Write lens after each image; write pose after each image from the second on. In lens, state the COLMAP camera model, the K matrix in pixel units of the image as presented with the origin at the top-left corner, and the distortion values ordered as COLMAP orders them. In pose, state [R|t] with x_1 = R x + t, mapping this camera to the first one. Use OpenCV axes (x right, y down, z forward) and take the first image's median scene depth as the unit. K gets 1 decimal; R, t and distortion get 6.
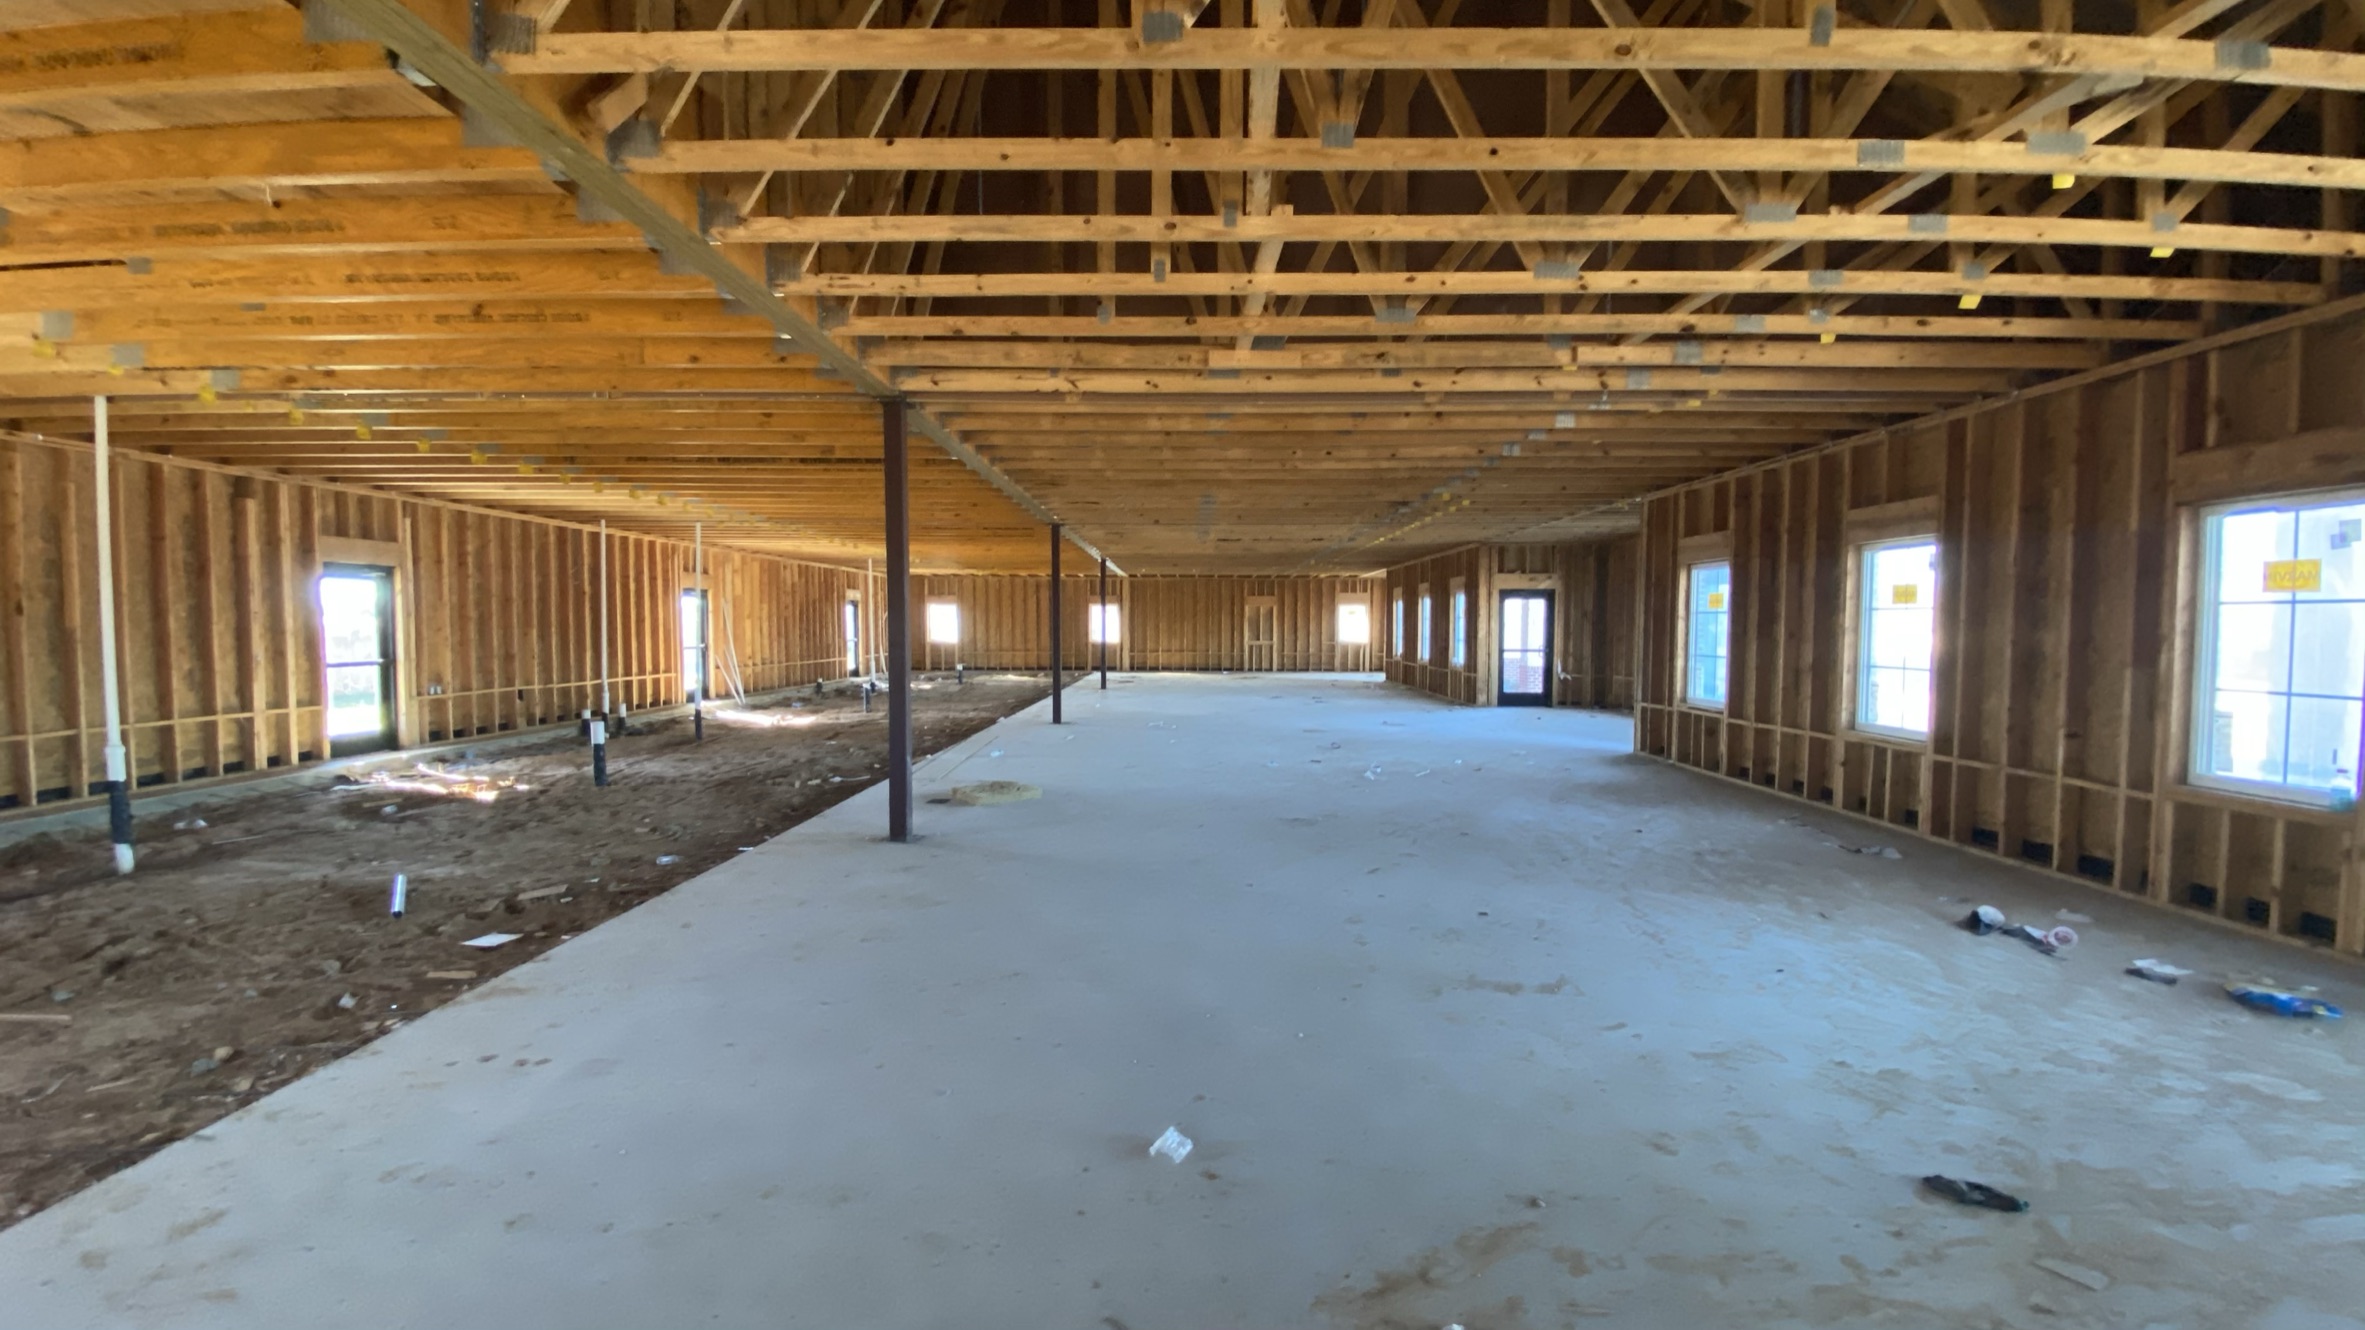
lens RADIAL K [[951.6, 0, 1174.3], [0, 951.6, 673.9], [0, 0, 1]] dist [0.003847, -0.001166]
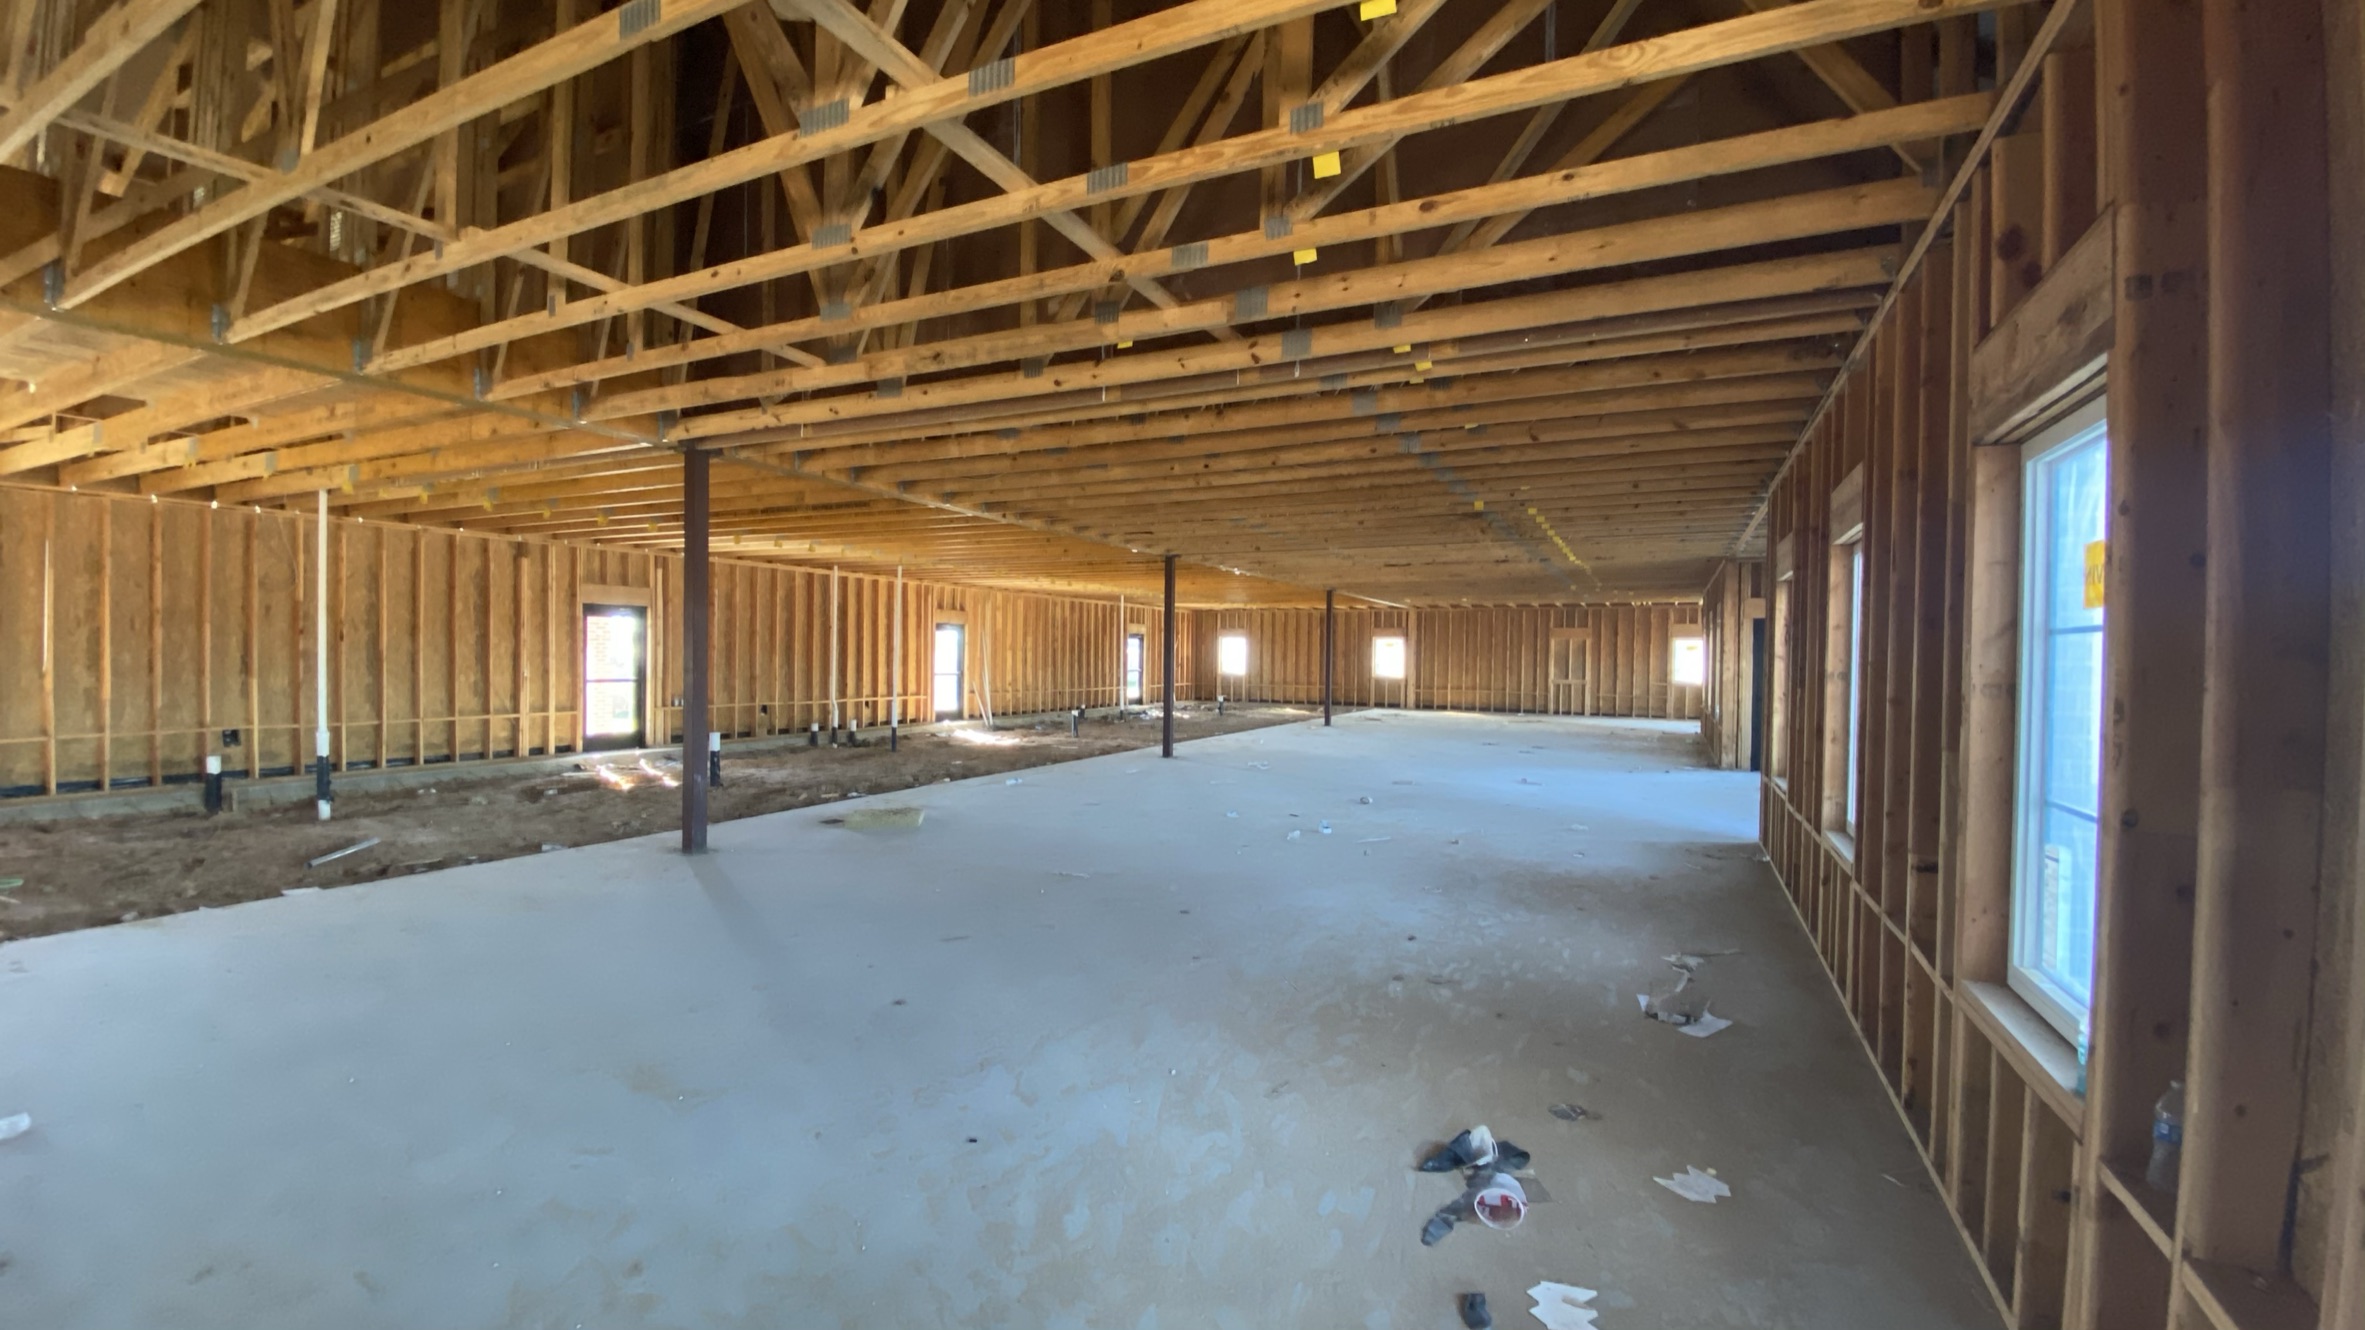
lens RADIAL K [[951.6, 0, 1179.5], [0, 951.6, 662.0], [0, 0, 1]] dist [0.003847, -0.001166]
pose [[0.902885, 0.013499, -0.429669, 0.303973], [-0.034061, 0.998611, -0.040202, -0.007222], [0.428530, 0.050932, 0.902091, 0.113909]]
